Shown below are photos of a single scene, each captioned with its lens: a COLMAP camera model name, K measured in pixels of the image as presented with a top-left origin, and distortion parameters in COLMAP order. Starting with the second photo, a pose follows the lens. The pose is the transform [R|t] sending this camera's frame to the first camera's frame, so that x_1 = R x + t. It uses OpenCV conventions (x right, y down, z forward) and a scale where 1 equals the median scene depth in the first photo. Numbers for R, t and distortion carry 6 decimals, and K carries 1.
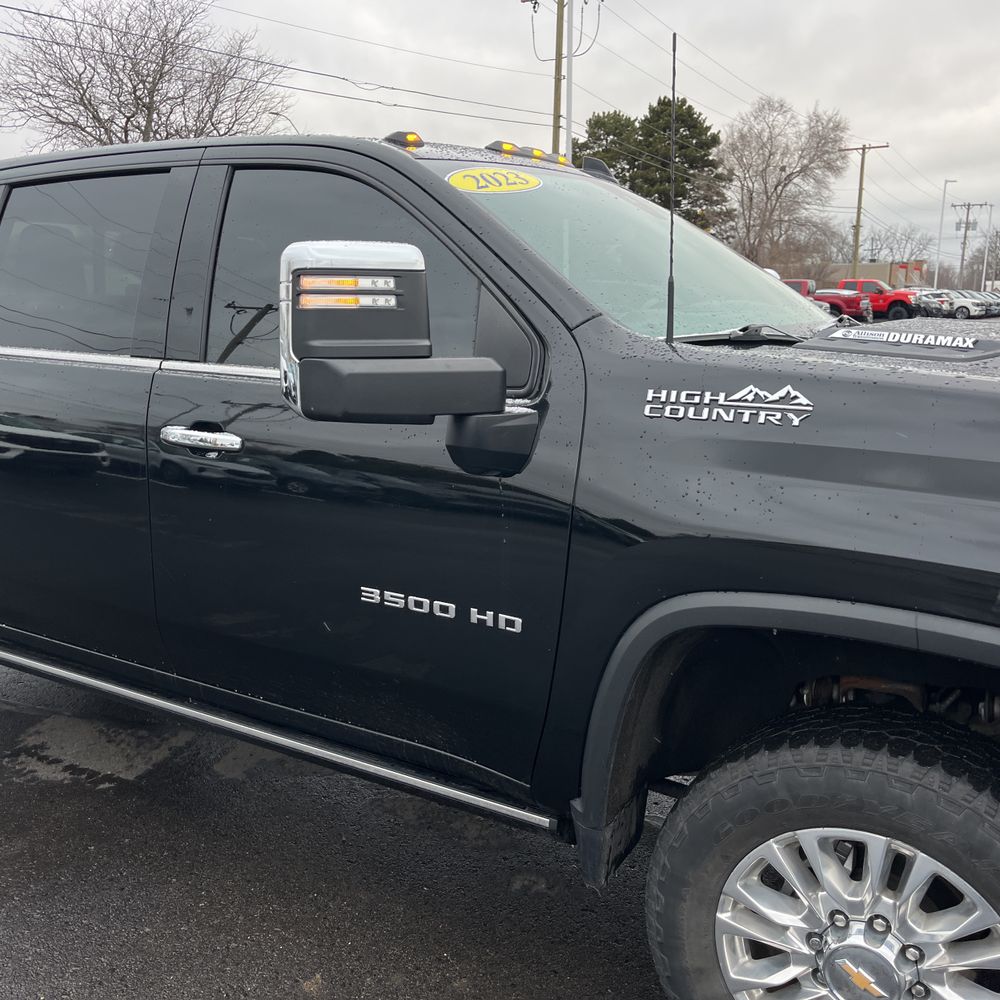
lens RADIAL K [[1011.6, 0, 488.1], [0, 1011.6, 528.2], [0, 0, 1]] dist [0.026251, 0.000000]
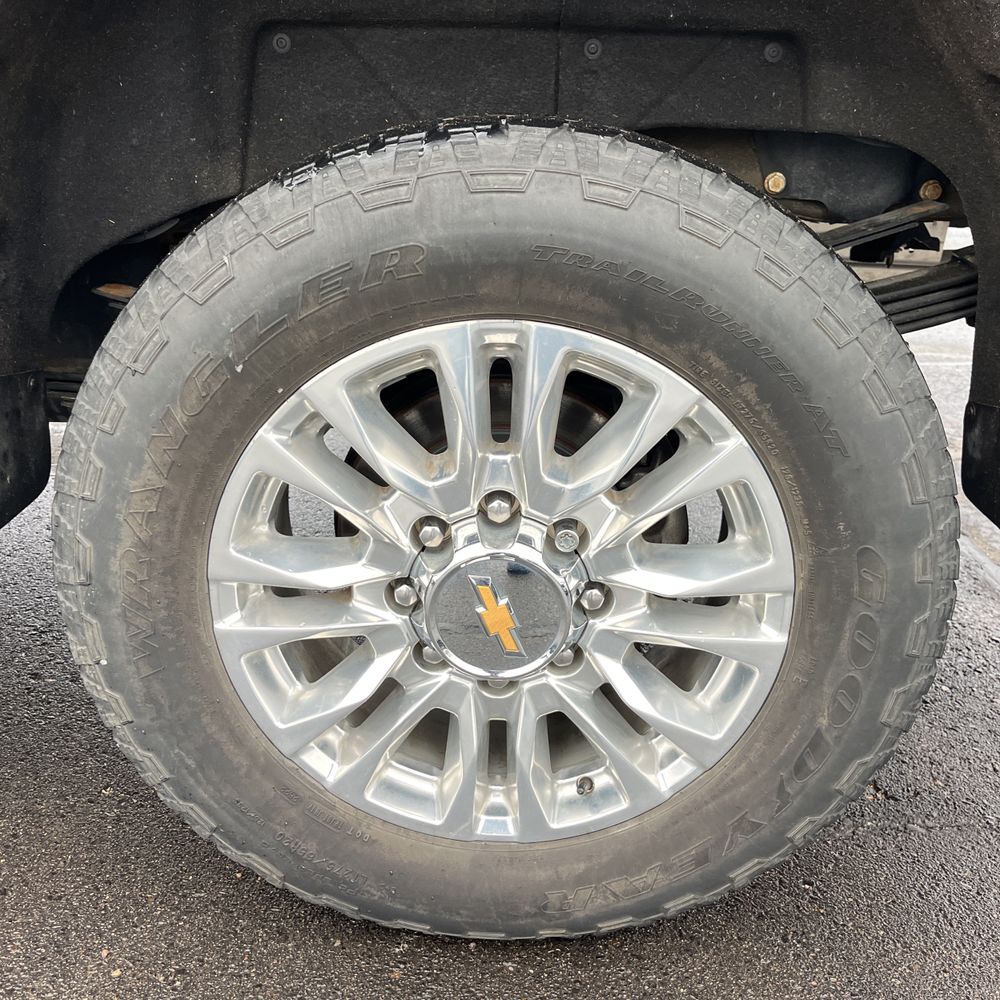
lens RADIAL K [[1011.6, 0, 485.0], [0, 1011.6, 510.6], [0, 0, 1]] dist [0.026251, 0.000000]
pose [[0.864597, -0.315802, 0.390821, 0.172705], [0.270317, 0.947997, 0.168016, 0.295096], [-0.423557, -0.039621, 0.905002, 0.526716]]
